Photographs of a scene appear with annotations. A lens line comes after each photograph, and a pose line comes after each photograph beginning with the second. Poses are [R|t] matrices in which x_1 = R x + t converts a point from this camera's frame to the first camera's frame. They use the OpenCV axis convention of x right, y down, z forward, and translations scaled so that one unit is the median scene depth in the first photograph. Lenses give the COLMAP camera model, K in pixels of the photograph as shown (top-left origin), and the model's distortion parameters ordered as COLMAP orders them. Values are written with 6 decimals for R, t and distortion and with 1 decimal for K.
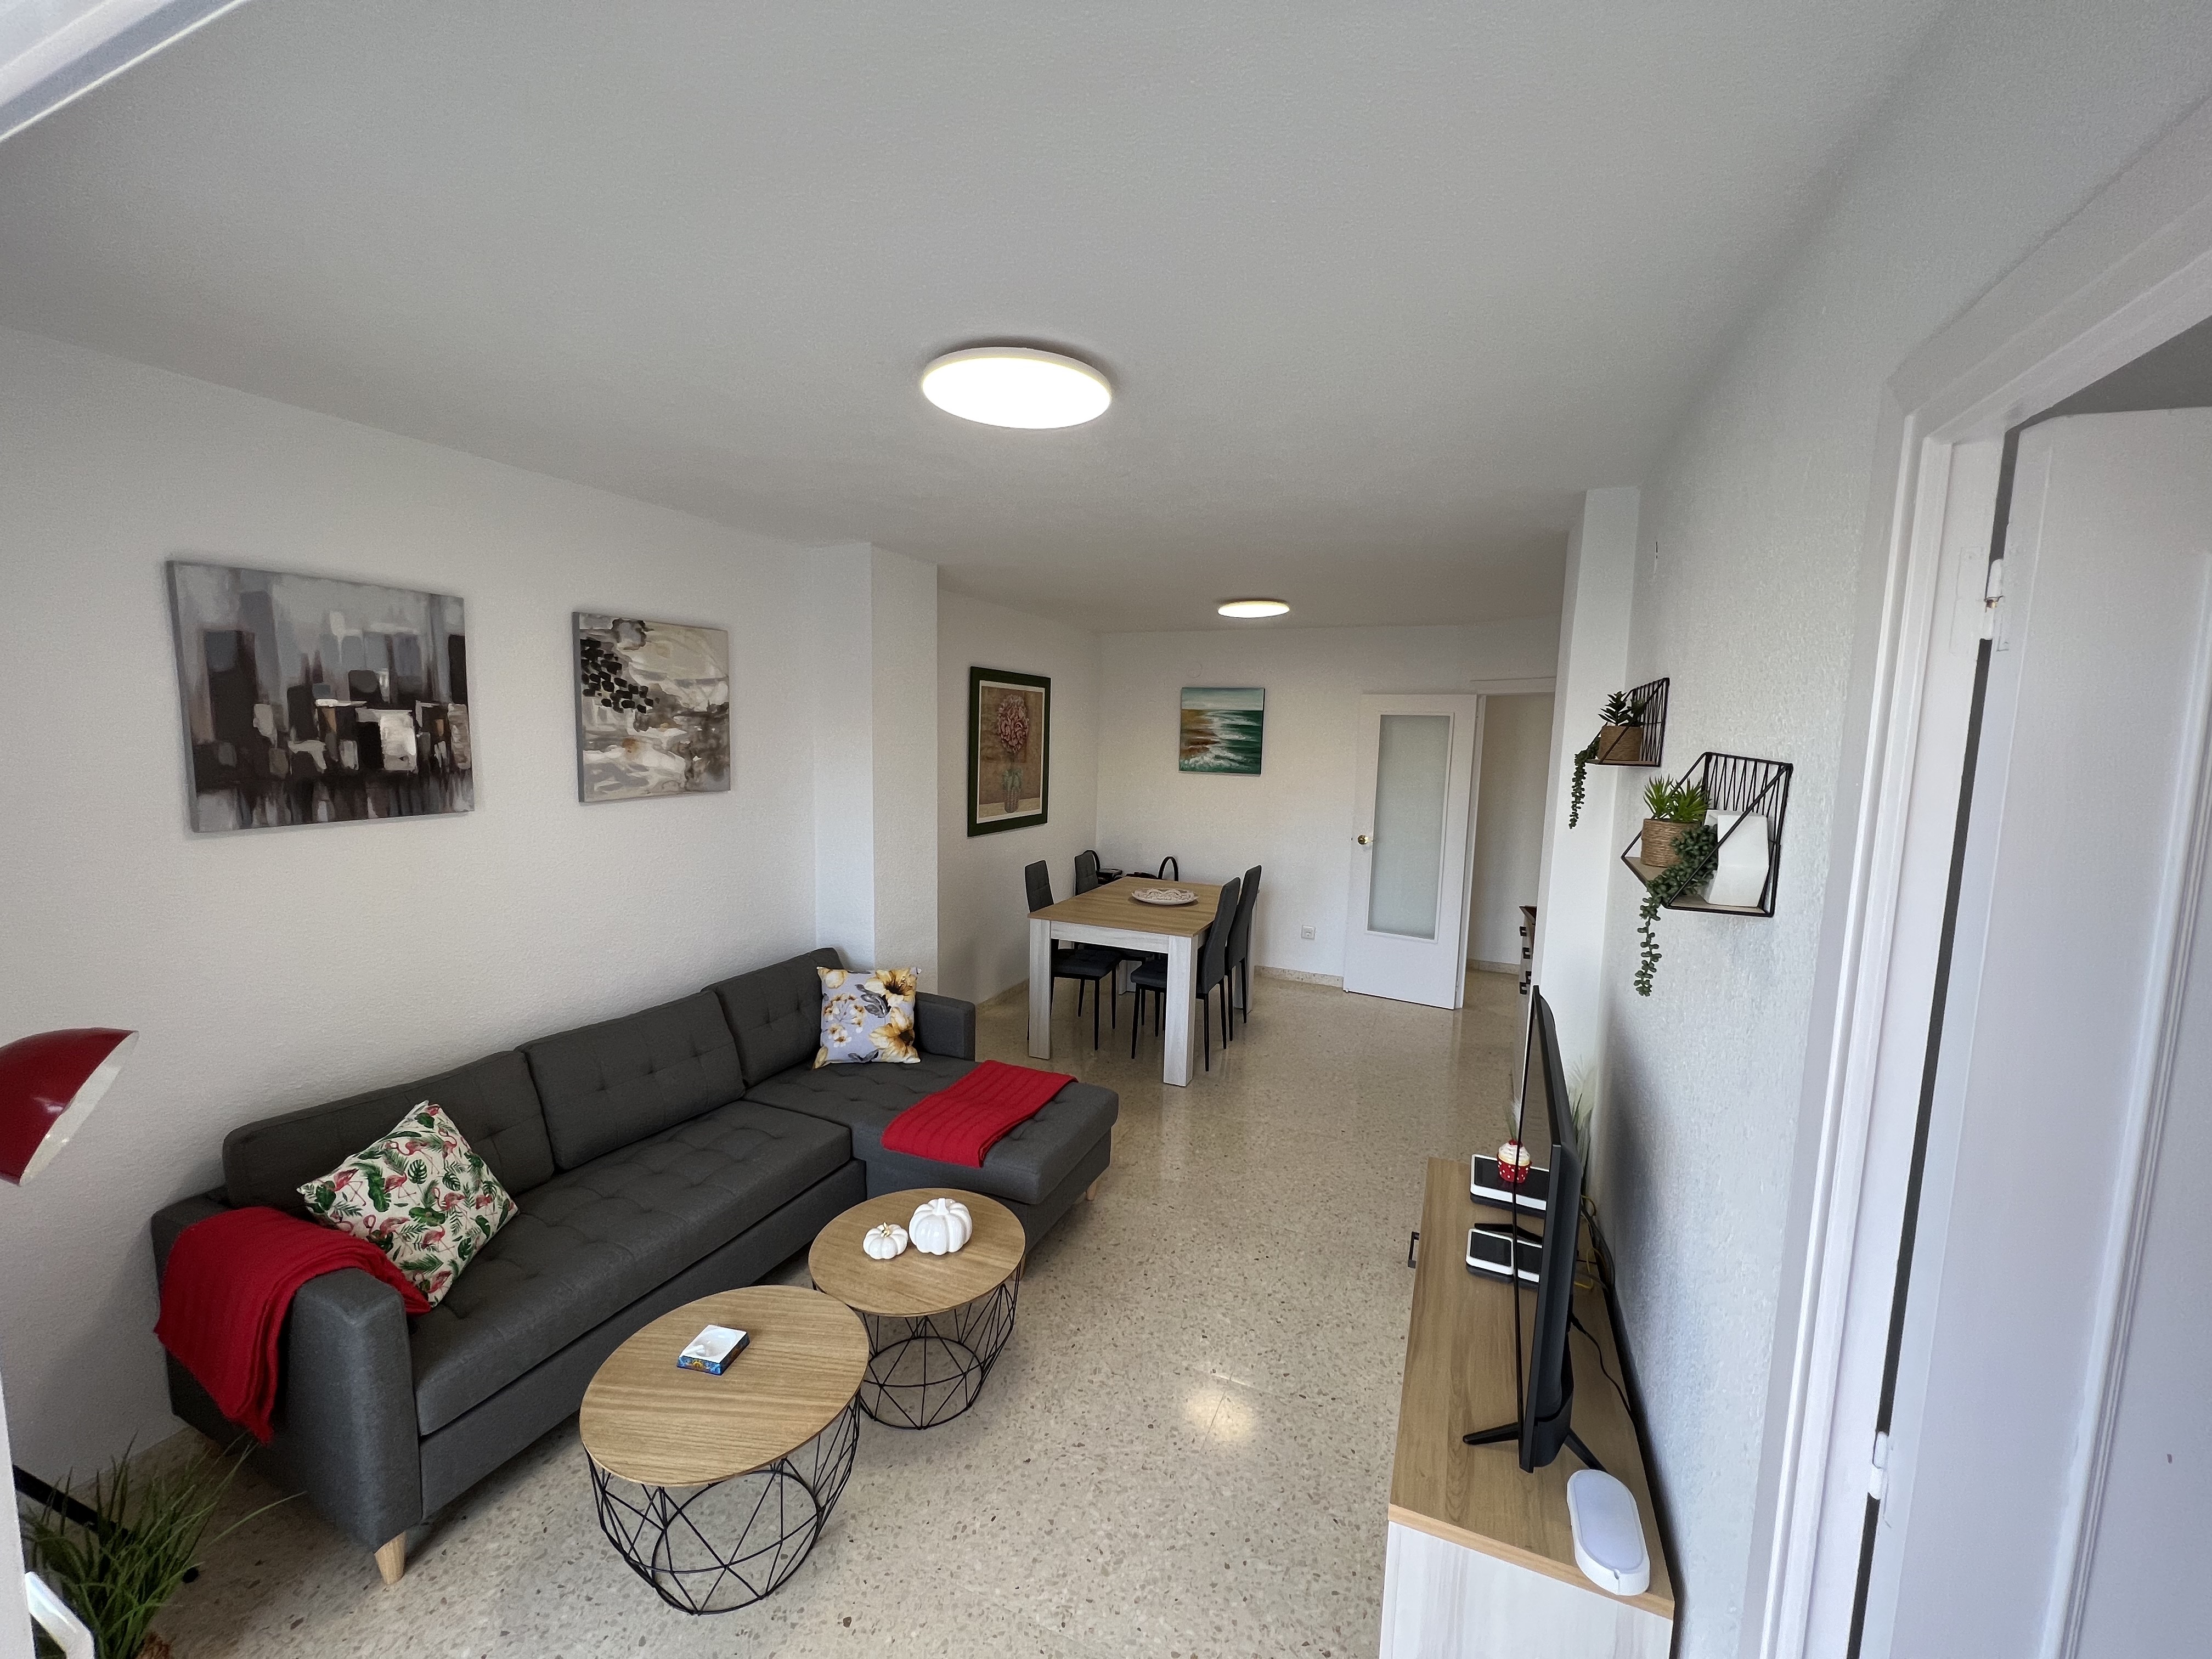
lens RADIAL K [[883.0, 0, 1100.3], [0, 883.0, 826.4], [0, 0, 1]] dist [-0.003122, 0.000534]
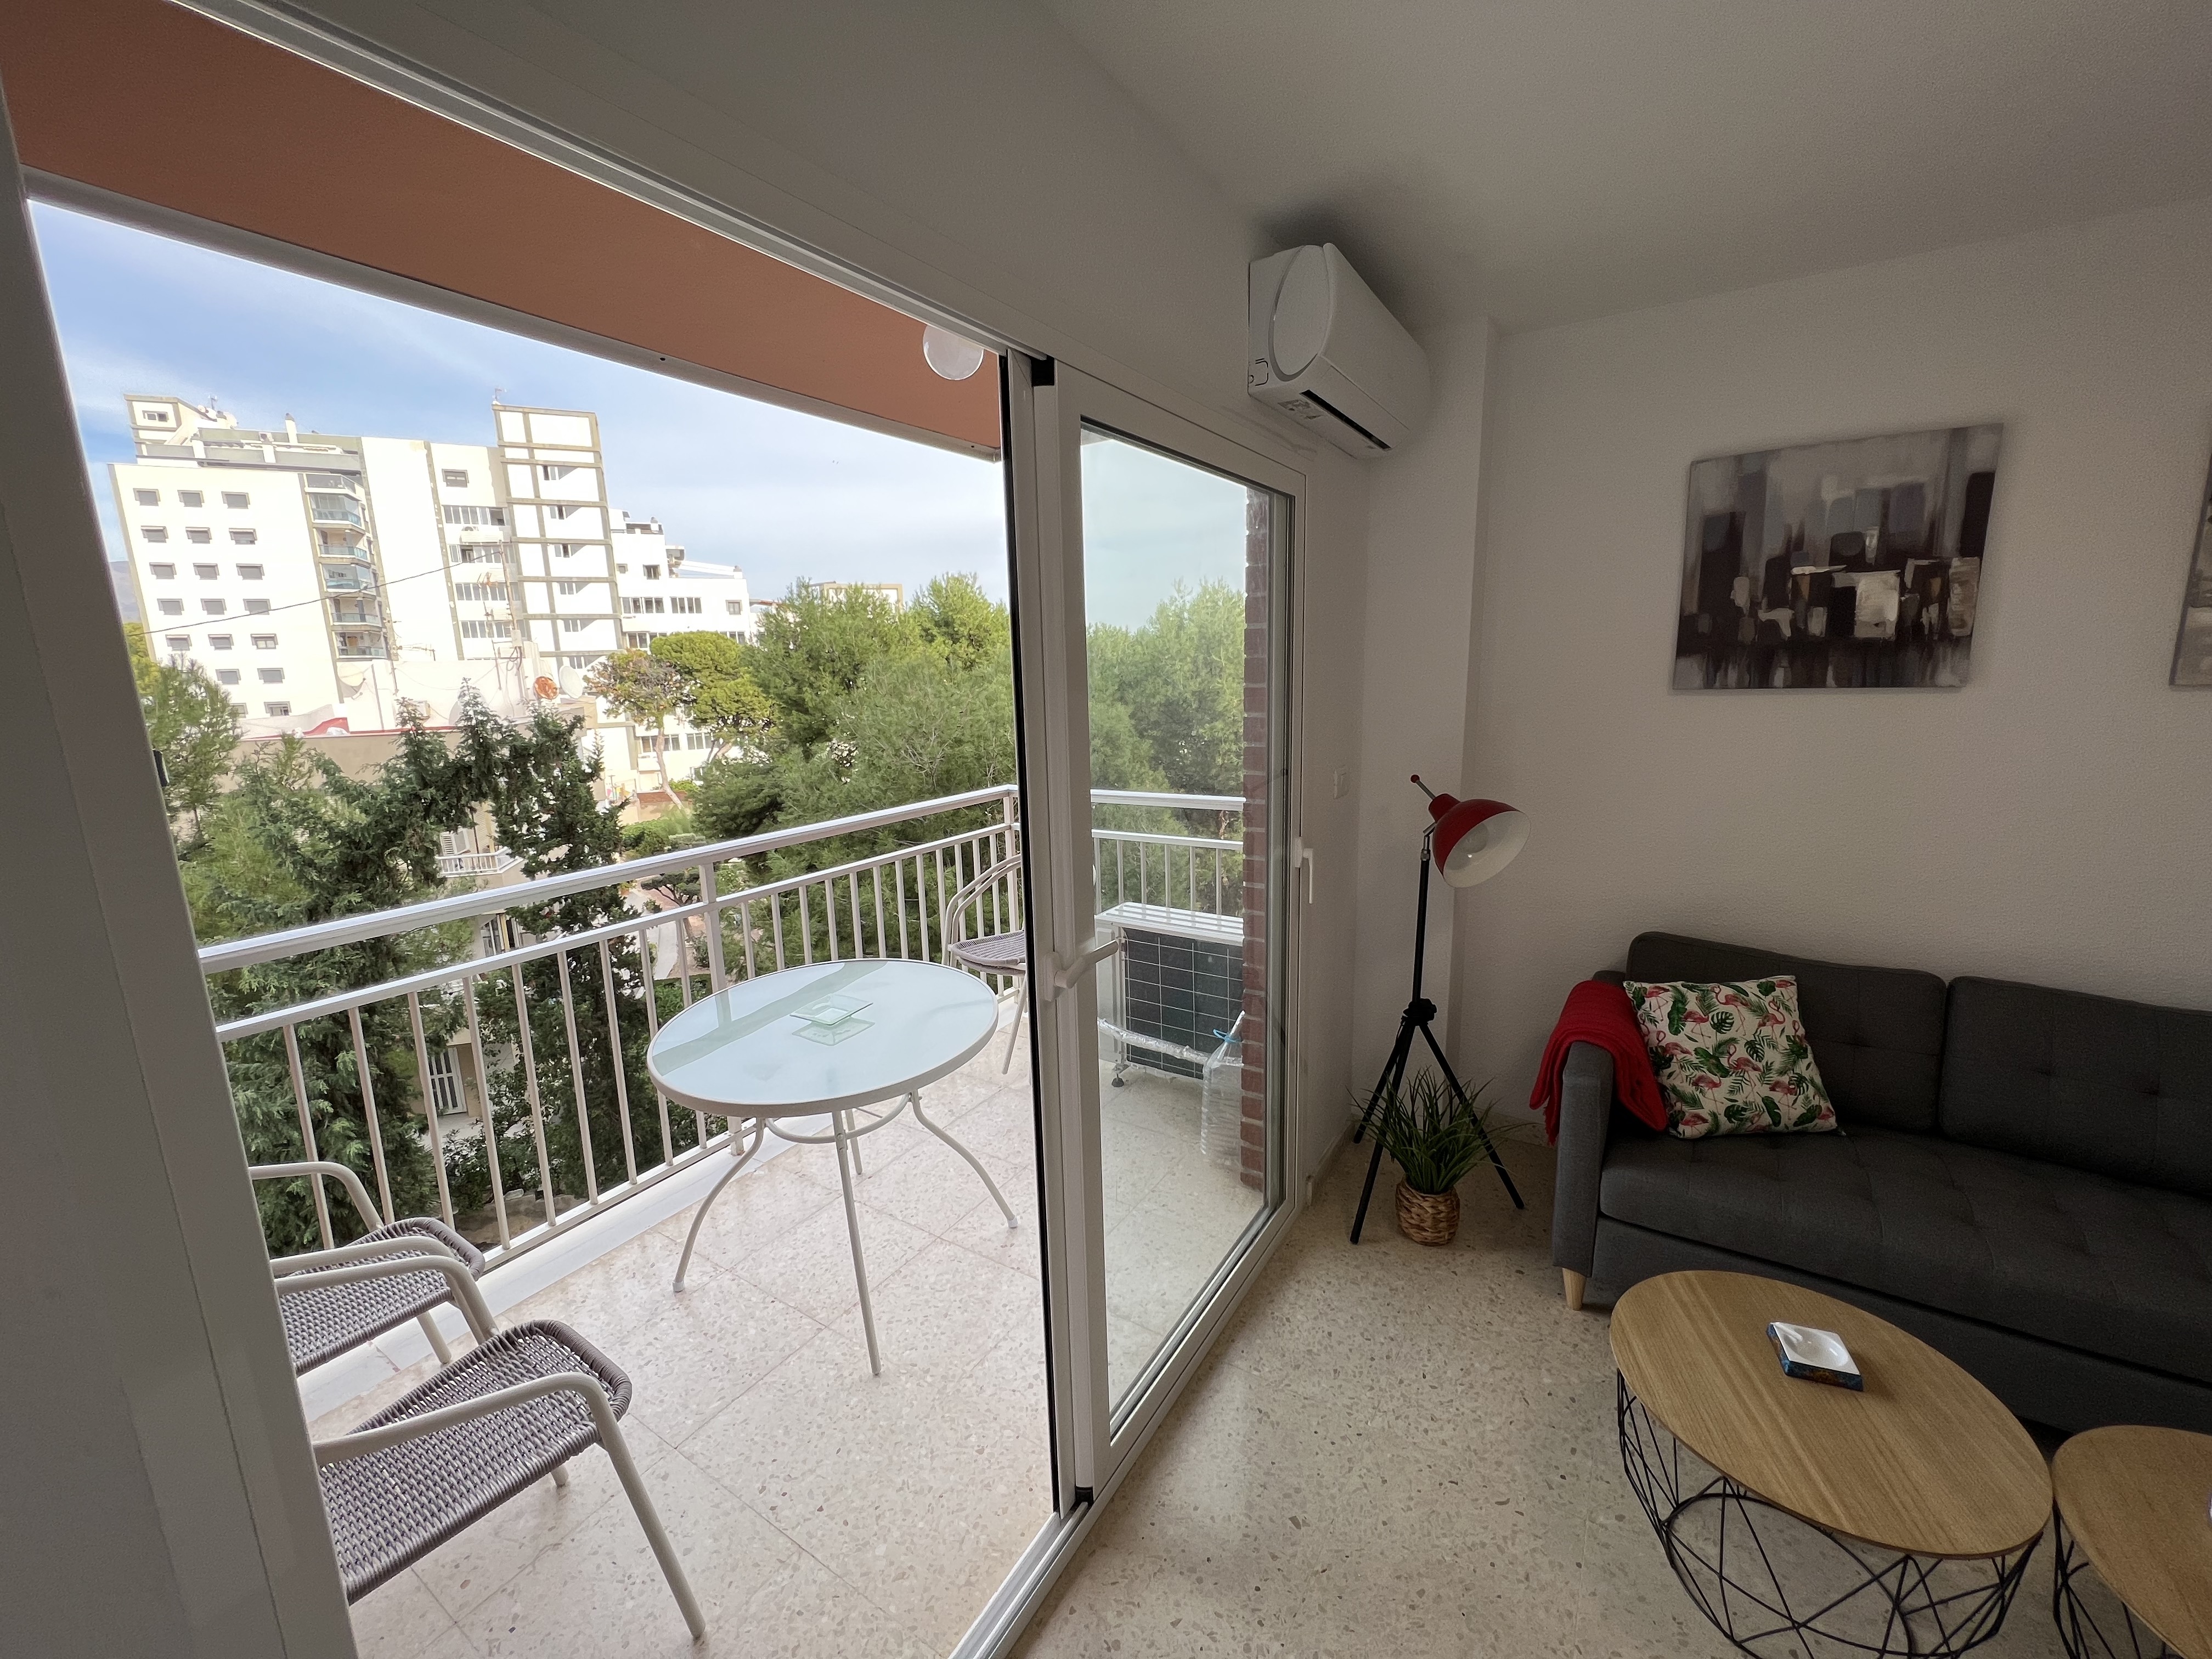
lens RADIAL K [[883.0, 0, 1100.3], [0, 883.0, 826.4], [0, 0, 1]] dist [-0.003122, 0.000534]
pose [[-0.159688, 0.165640, -0.973172, 0.278858], [-0.085854, 0.979757, 0.180848, 0.033849], [0.983427, 0.112430, -0.142235, 0.343351]]
